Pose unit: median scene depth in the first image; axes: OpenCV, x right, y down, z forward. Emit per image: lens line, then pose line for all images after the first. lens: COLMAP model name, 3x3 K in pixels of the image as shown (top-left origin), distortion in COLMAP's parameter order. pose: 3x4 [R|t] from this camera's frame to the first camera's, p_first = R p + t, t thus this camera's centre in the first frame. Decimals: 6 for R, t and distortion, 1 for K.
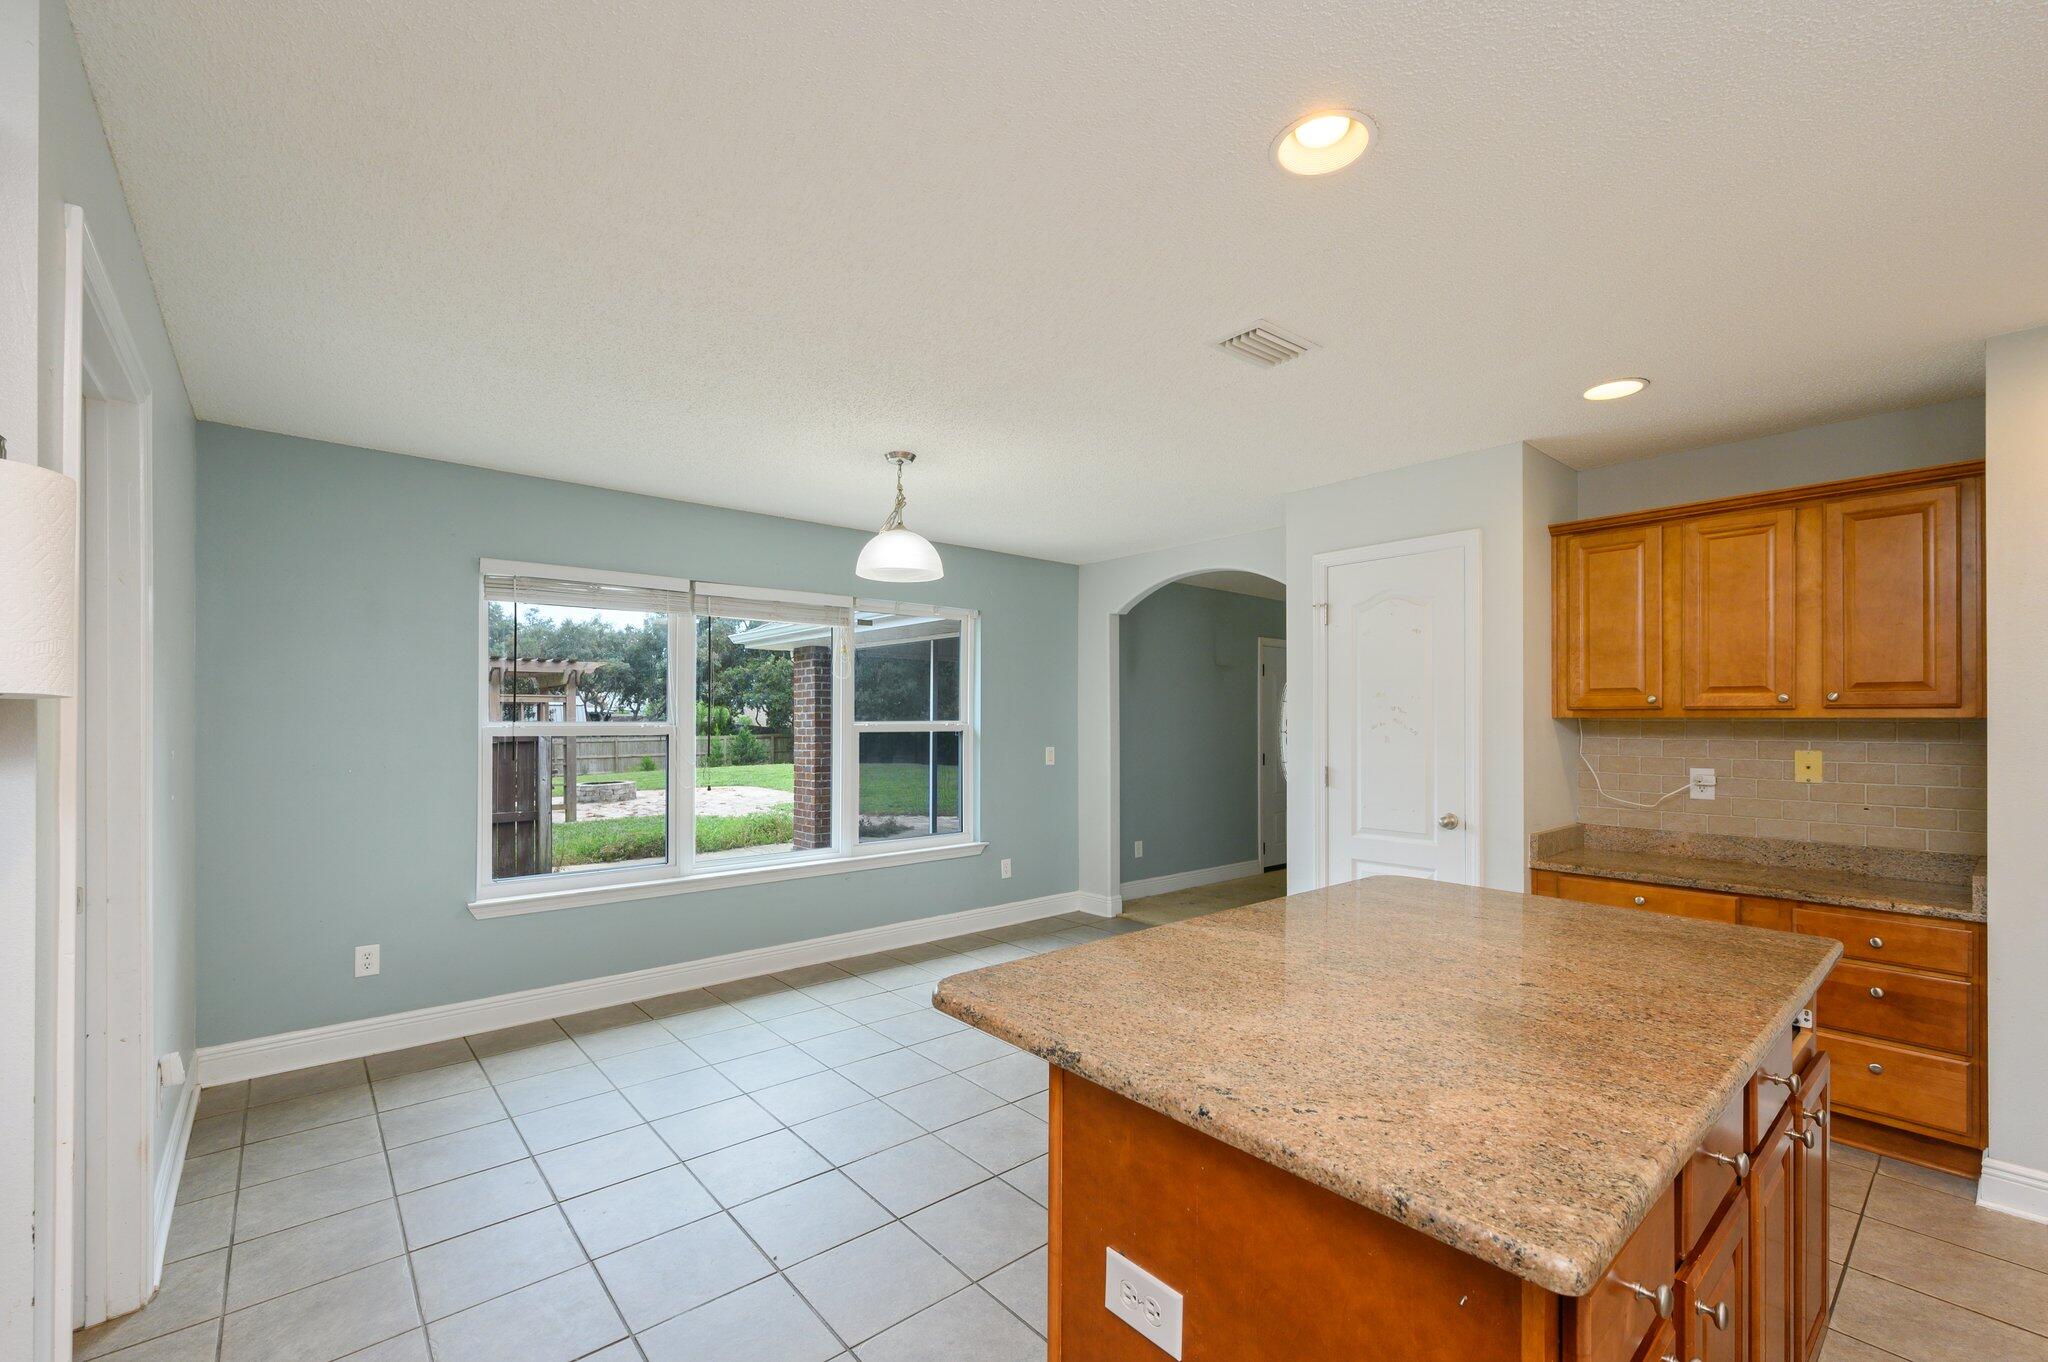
lens RADIAL K [[869.9, 0, 1022.1], [0, 869.9, 715.6], [0, 0, 1]] dist [0.002954, -0.000140]
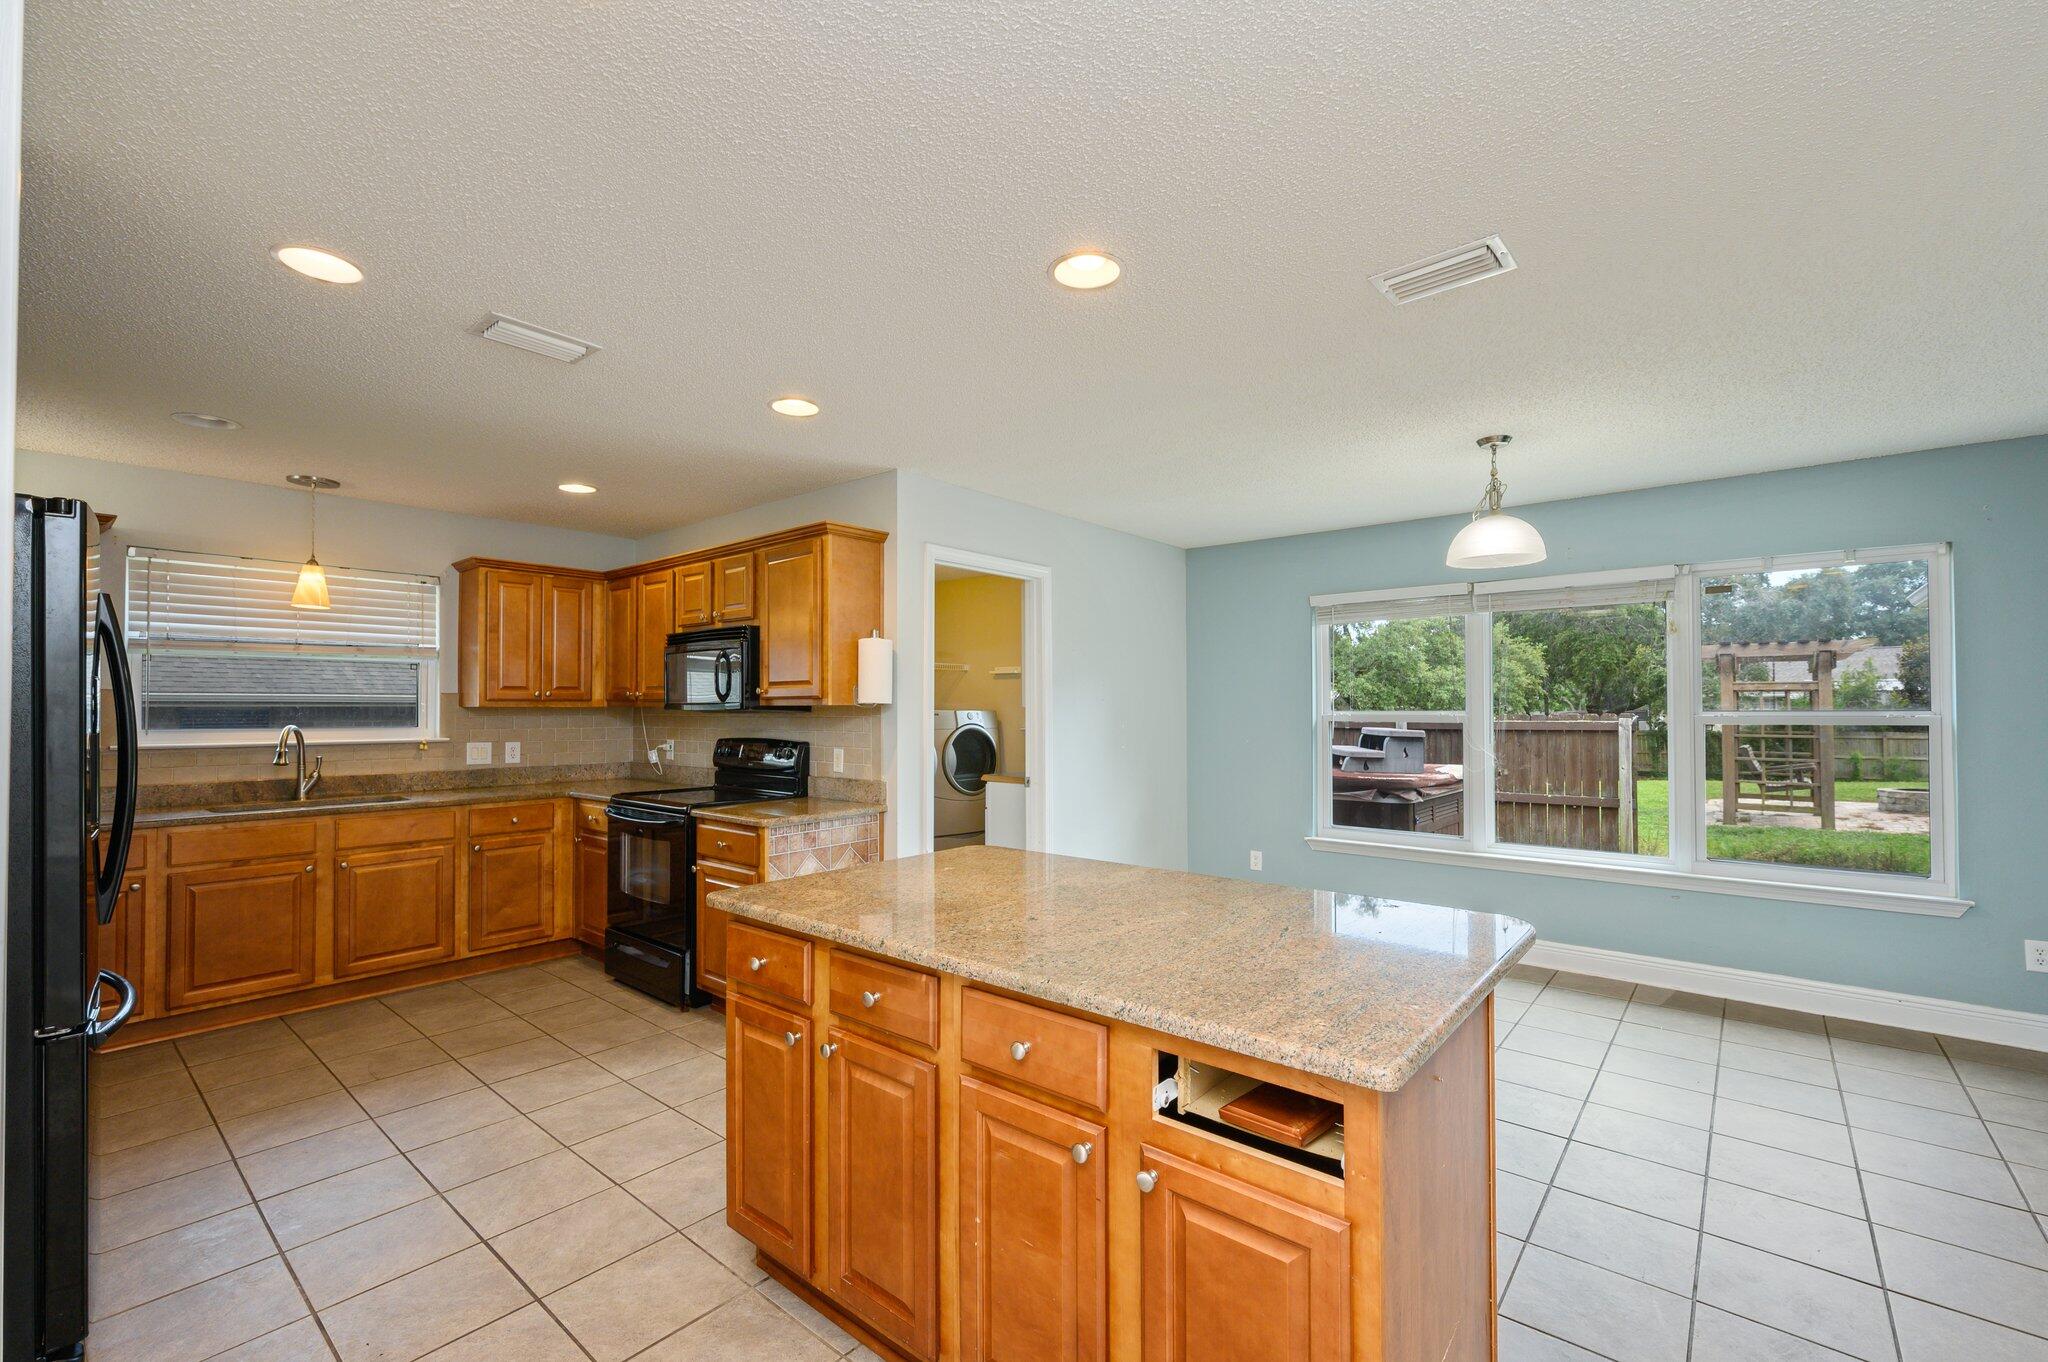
lens RADIAL K [[869.9, 0, 1020.9], [0, 869.9, 698.2], [0, 0, 1]] dist [0.002954, -0.000140]
pose [[0.156773, -0.011967, -0.987562, 0.756258], [0.004826, 0.999924, -0.011350, 0.000215], [0.987623, -0.002986, 0.156818, 0.327186]]
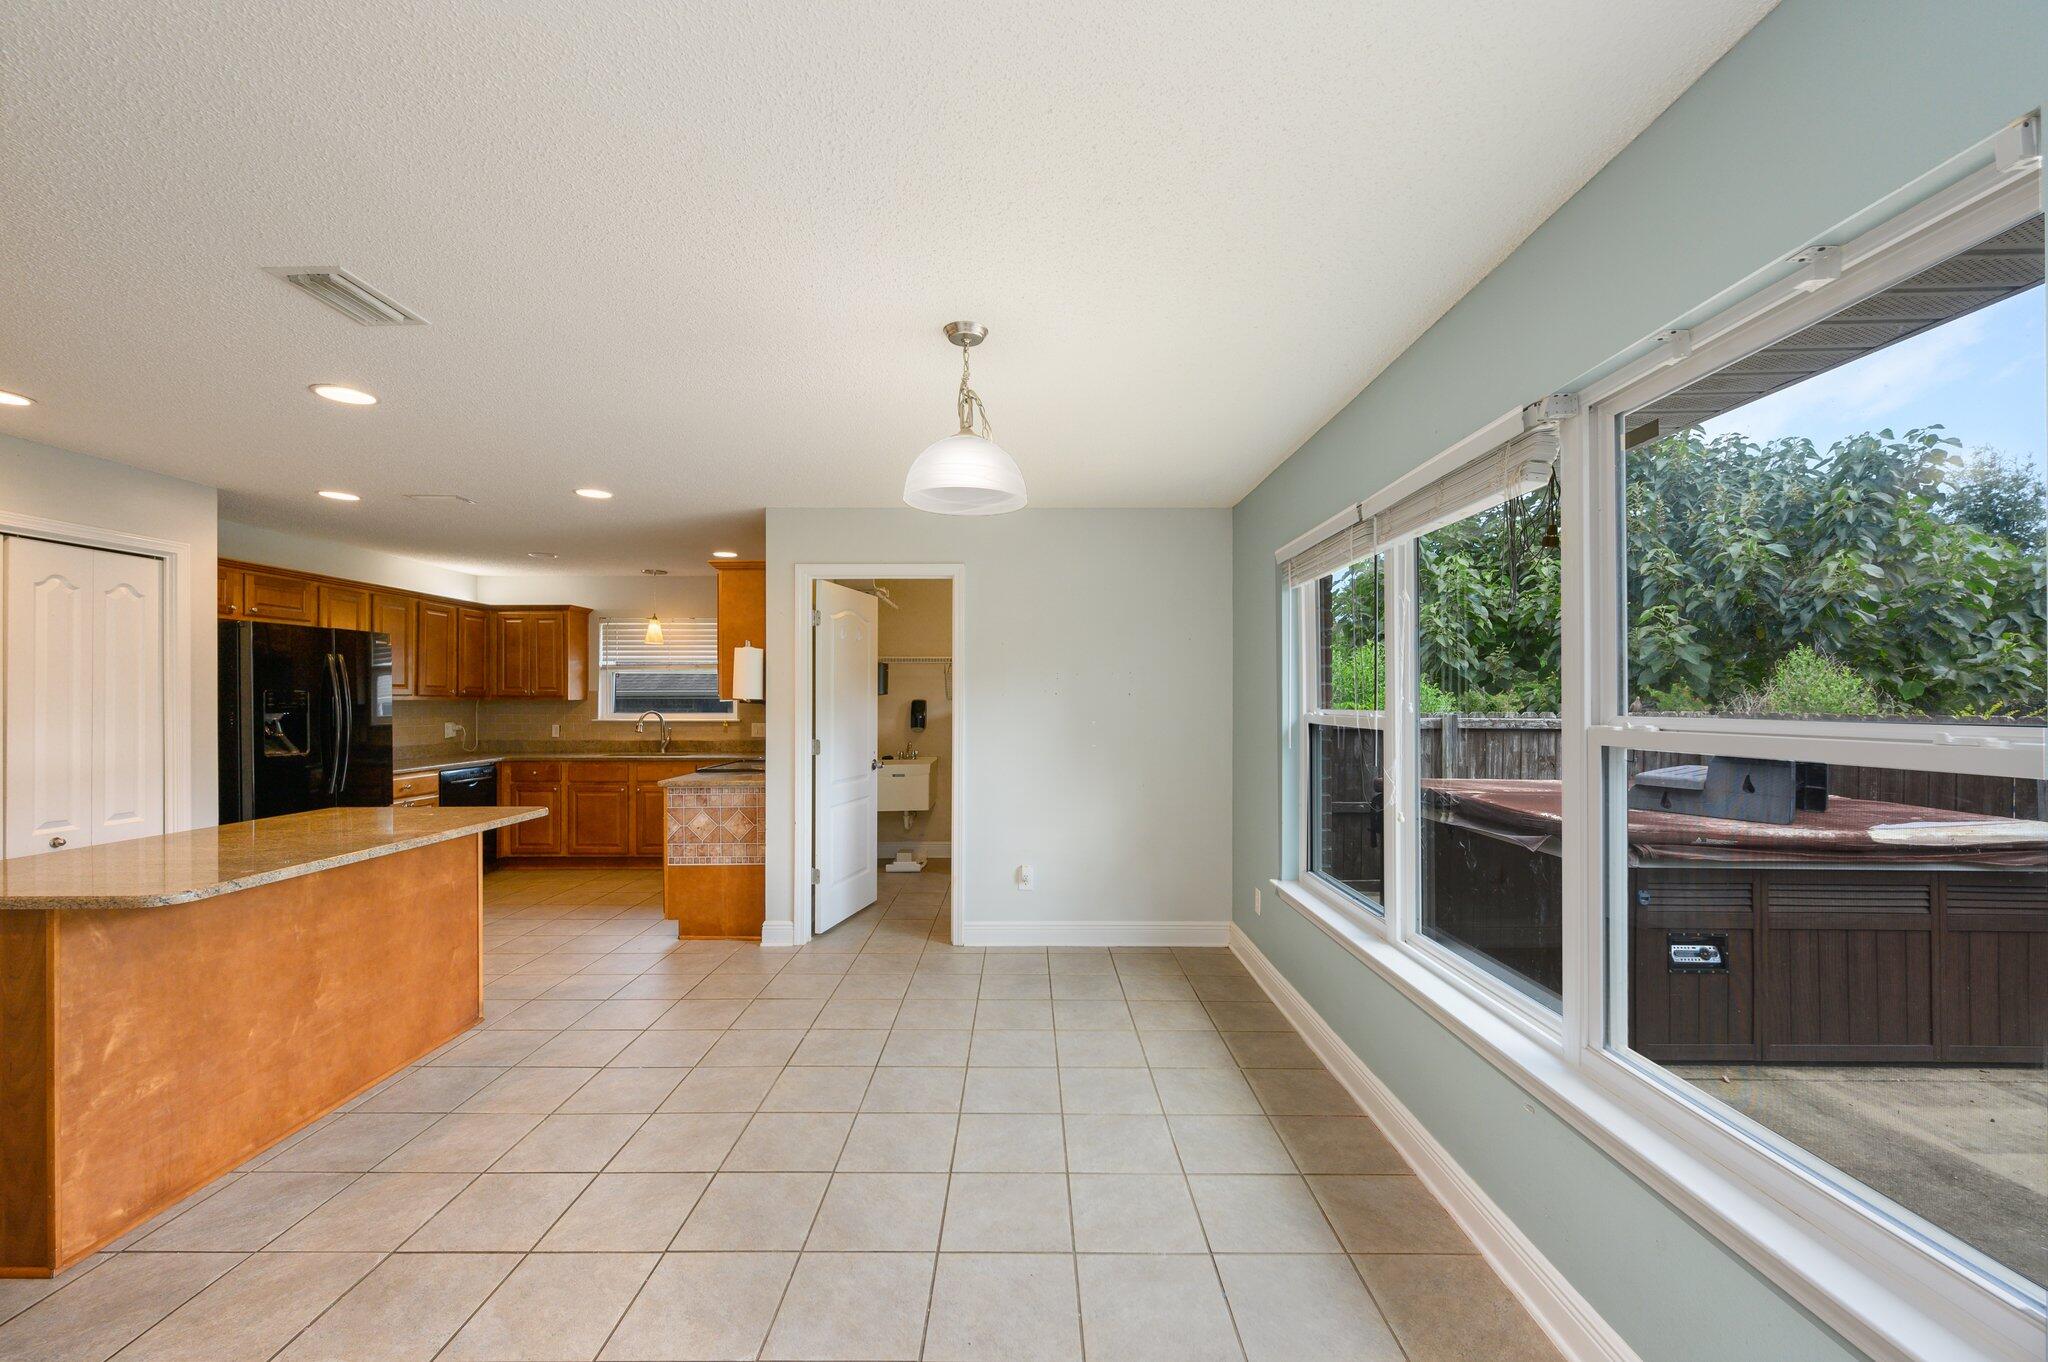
lens RADIAL K [[813.1, 0, 1024.1], [0, 813.1, 696.8], [0, 0, 1]] dist [-0.003017, 0.000715]
pose [[-0.648570, -0.004260, -0.761143, 0.340942], [0.000000, 0.999984, -0.005596, -0.002666], [0.761155, -0.003630, -0.648560, 1.503975]]
